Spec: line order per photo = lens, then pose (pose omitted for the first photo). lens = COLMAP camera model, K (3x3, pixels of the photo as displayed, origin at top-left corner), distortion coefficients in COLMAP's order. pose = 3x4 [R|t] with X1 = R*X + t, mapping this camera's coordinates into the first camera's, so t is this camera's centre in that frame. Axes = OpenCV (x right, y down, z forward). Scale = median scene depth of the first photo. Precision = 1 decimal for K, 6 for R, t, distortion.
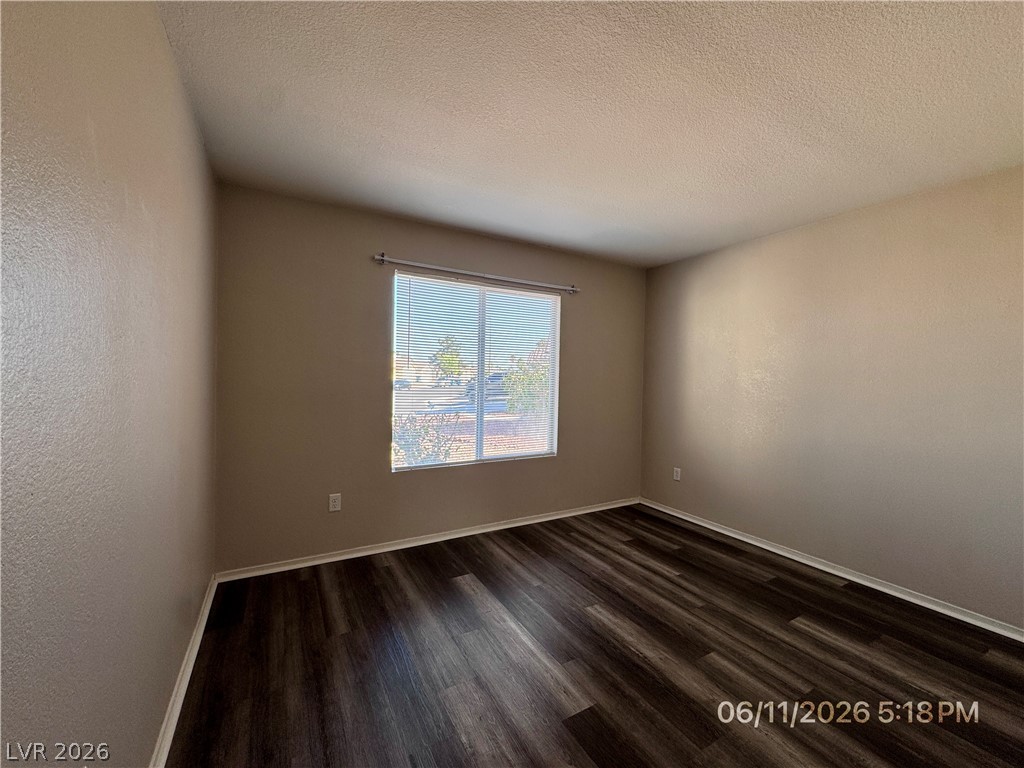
lens RADIAL K [[409.2, 0, 514.6], [0, 409.2, 389.3], [0, 0, 1]] dist [-0.002000, 0.000550]
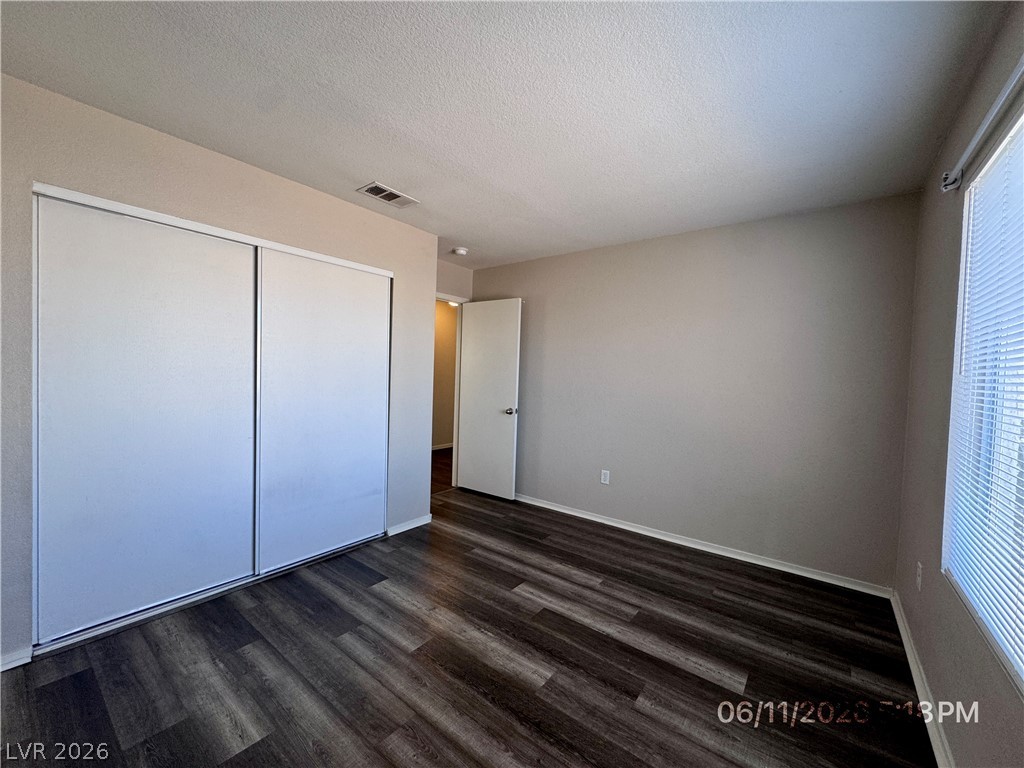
lens RADIAL K [[409.2, 0, 511.3], [0, 409.2, 384.5], [0, 0, 1]] dist [-0.002000, 0.000550]
pose [[-0.924396, -0.038526, -0.379484, 0.612939], [-0.062276, 0.996780, 0.050503, -0.044869], [0.376317, 0.070318, -0.923819, 1.801181]]
